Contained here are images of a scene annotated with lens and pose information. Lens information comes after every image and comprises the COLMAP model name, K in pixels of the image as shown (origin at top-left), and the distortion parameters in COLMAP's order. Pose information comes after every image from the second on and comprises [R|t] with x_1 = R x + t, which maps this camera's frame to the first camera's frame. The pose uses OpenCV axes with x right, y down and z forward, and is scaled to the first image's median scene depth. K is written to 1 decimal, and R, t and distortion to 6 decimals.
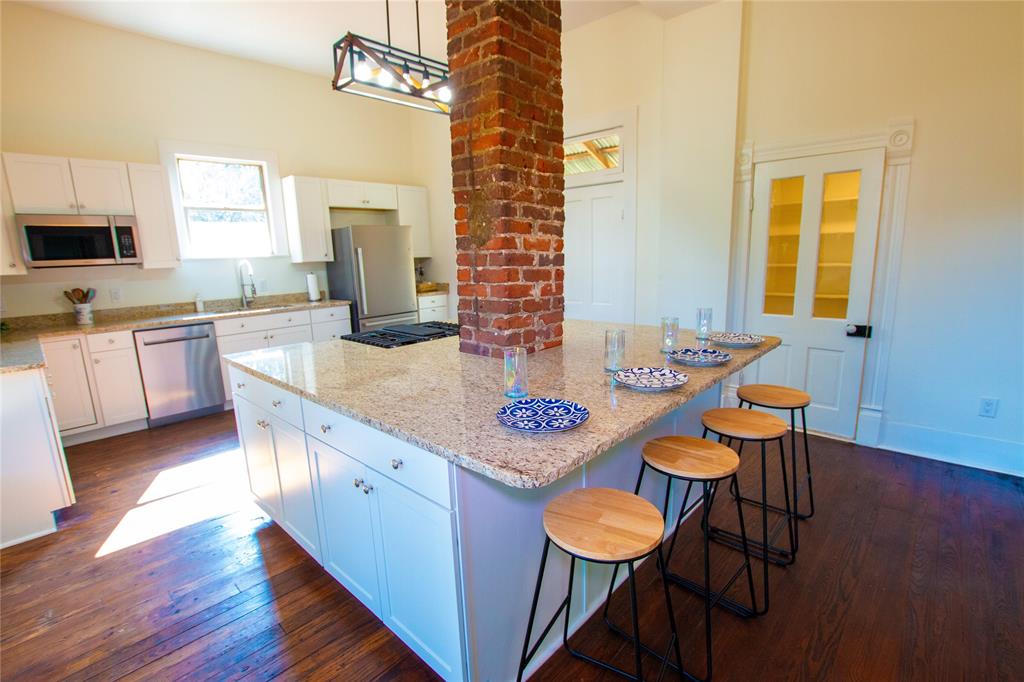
lens RADIAL K [[468.9, 0, 510.8], [0, 468.9, 343.9], [0, 0, 1]] dist [-0.032054, 0.002518]
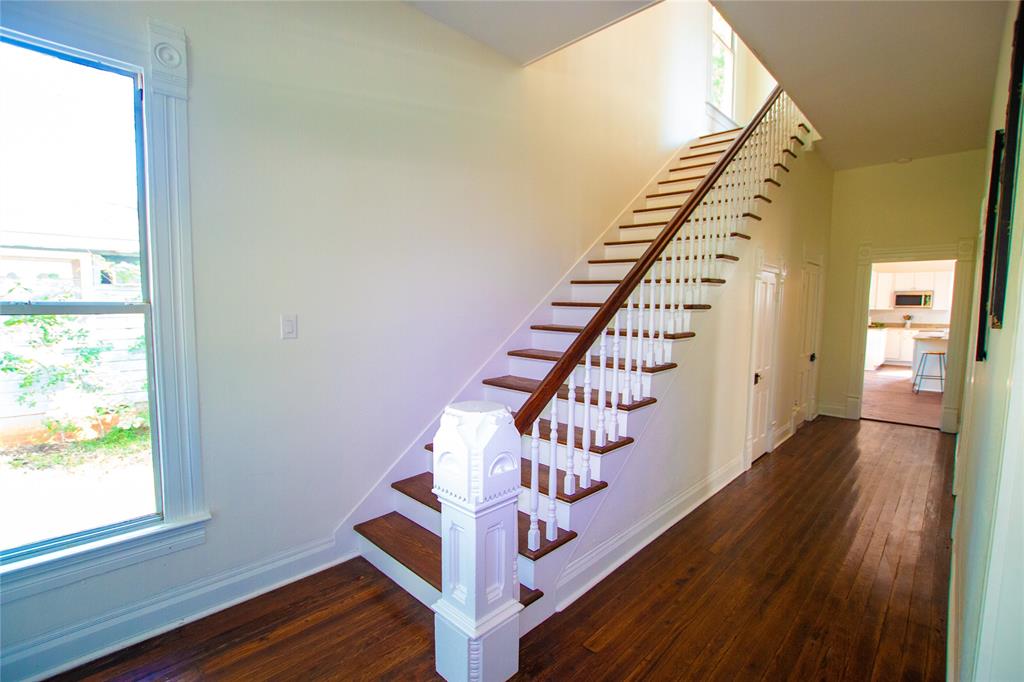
lens RADIAL K [[468.9, 0, 507.5], [0, 468.9, 345.0], [0, 0, 1]] dist [-0.032054, 0.002518]
pose [[-0.015525, 0.115176, -0.993224, 2.038921], [-0.197223, 0.973475, 0.115969, 0.232540], [0.980236, 0.197687, 0.007602, -1.512858]]
